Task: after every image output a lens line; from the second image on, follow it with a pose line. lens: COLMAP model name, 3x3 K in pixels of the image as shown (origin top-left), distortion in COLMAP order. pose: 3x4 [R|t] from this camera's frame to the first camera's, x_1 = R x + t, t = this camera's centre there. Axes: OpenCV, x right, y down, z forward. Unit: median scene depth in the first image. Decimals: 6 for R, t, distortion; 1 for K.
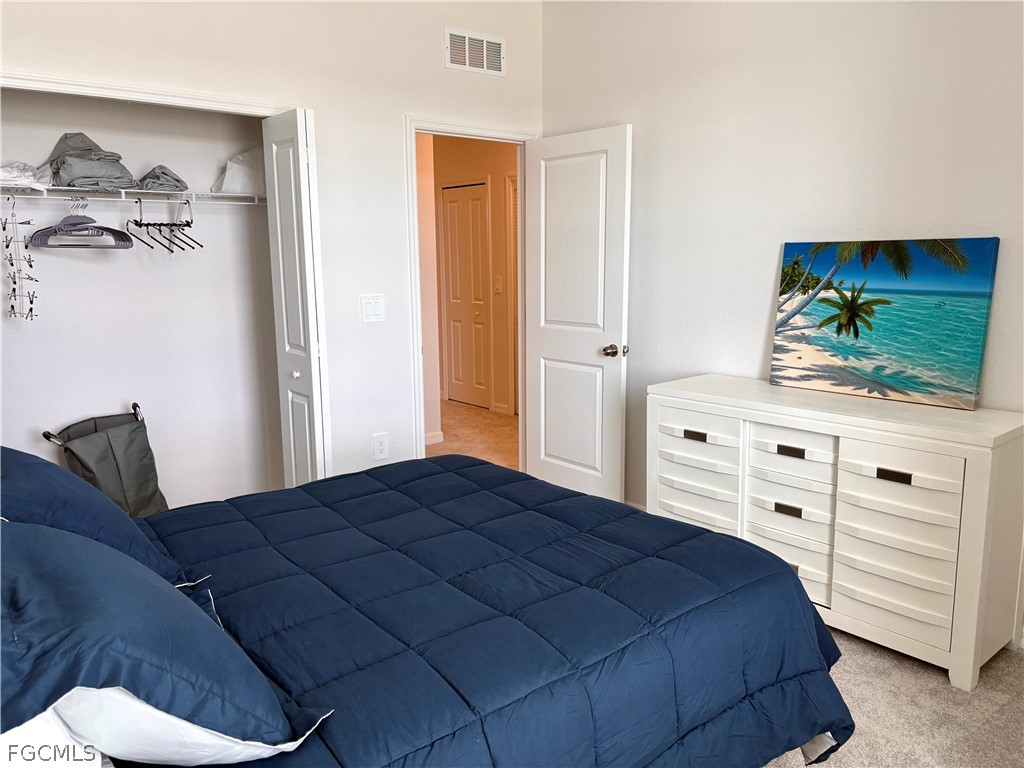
lens RADIAL K [[777.3, 0, 517.8], [0, 777.3, 383.3], [0, 0, 1]] dist [0.026093, -0.017866]
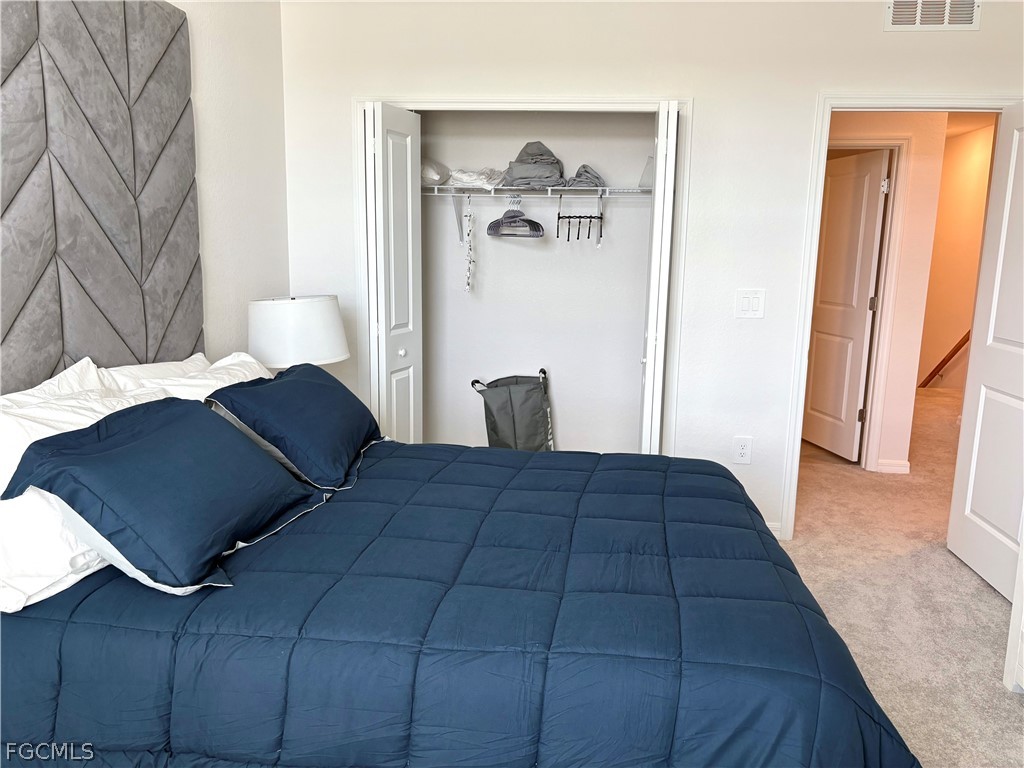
lens RADIAL K [[777.3, 0, 518.6], [0, 777.3, 386.4], [0, 0, 1]] dist [0.026093, -0.017866]
pose [[0.695285, 0.146934, -0.703554, 0.334638], [-0.146892, 0.987269, 0.061021, -0.015273], [0.703563, 0.060920, 0.708017, 0.150539]]
